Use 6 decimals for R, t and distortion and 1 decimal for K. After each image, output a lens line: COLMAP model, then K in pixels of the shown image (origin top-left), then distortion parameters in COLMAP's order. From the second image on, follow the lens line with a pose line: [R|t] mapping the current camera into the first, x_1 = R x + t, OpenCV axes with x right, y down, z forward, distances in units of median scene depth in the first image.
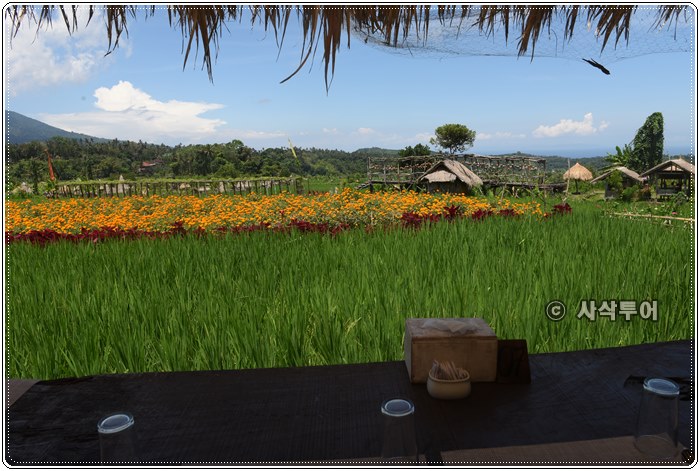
lens RADIAL K [[471.6, 0, 350.0], [0, 471.6, 235.5], [0, 0, 1]] dist [-0.054685, -0.001474]
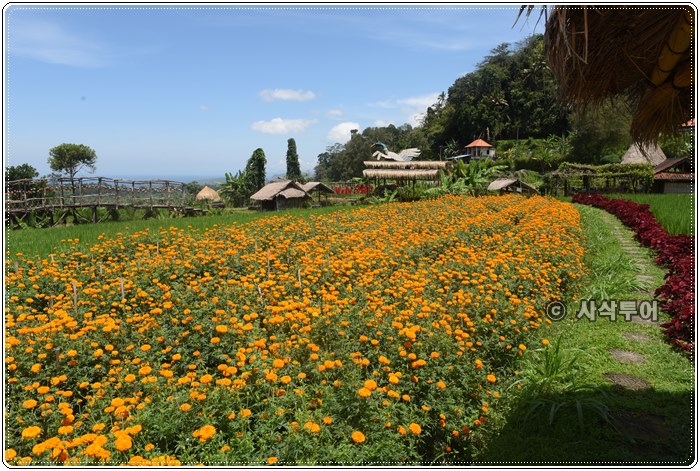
lens RADIAL K [[471.6, 0, 350.0], [0, 471.6, 235.5], [0, 0, 1]] dist [-0.054685, -0.001474]
pose [[0.384000, -0.086464, 0.919276, -0.380170], [0.142473, 0.989231, 0.033530, -0.016893], [-0.912275, 0.118096, 0.392183, 0.180347]]
